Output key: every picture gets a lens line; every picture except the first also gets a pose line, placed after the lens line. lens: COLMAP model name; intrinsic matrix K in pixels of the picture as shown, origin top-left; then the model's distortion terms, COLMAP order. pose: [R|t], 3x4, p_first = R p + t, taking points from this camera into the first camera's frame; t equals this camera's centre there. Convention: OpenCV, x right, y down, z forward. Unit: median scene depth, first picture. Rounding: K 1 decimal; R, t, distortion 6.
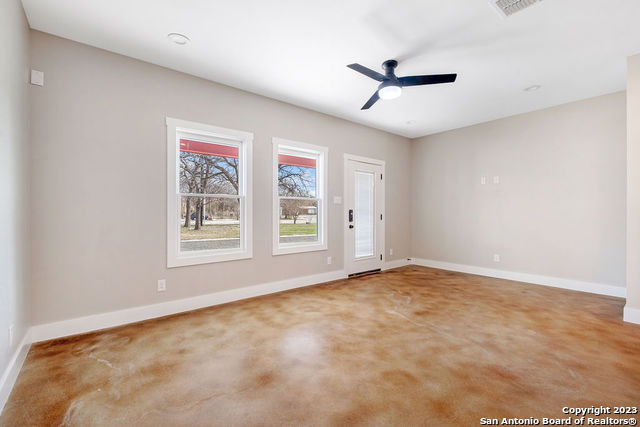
lens RADIAL K [[280.0, 0, 320.0], [0, 280.0, 213.5], [0, 0, 1]] dist [-0.001578, -0.000234]
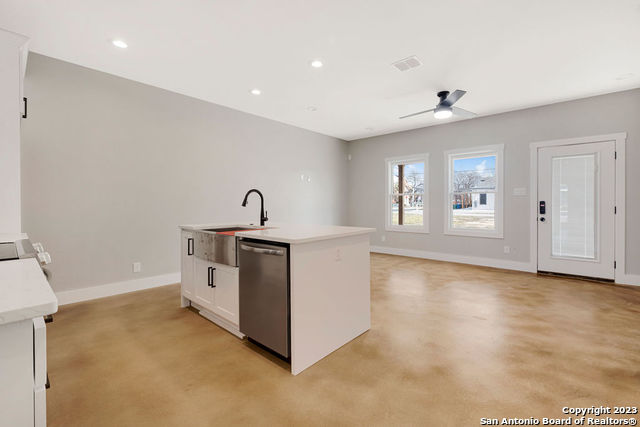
lens RADIAL K [[287.9, 0, 323.1], [0, 287.9, 208.0], [0, 0, 1]] dist [-0.001980, -0.000471]
pose [[0.149449, 0.012375, -0.988692, 1.004084], [-0.001873, 0.999923, 0.012232, -0.000732], [0.988768, 0.000024, 0.149461, 0.146667]]
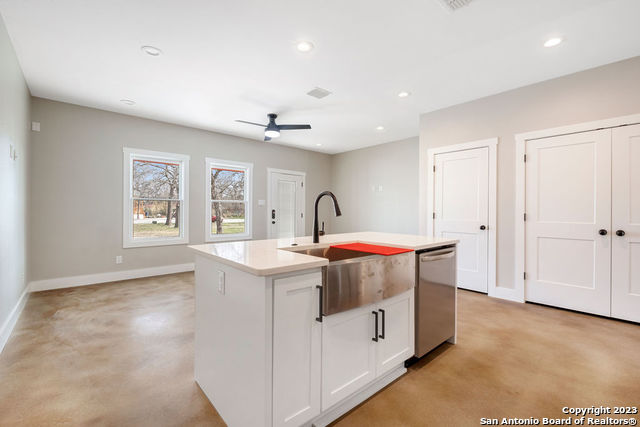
lens RADIAL K [[280.7, 0, 321.8], [0, 280.7, 211.5], [0, 0, 1]] dist [0.000366, -0.000395]
pose [[0.998989, 0.006628, 0.044469, 0.297623], [-0.006462, 0.999972, -0.003876, -0.001280], [-0.044494, 0.003584, 0.999003, -0.362548]]
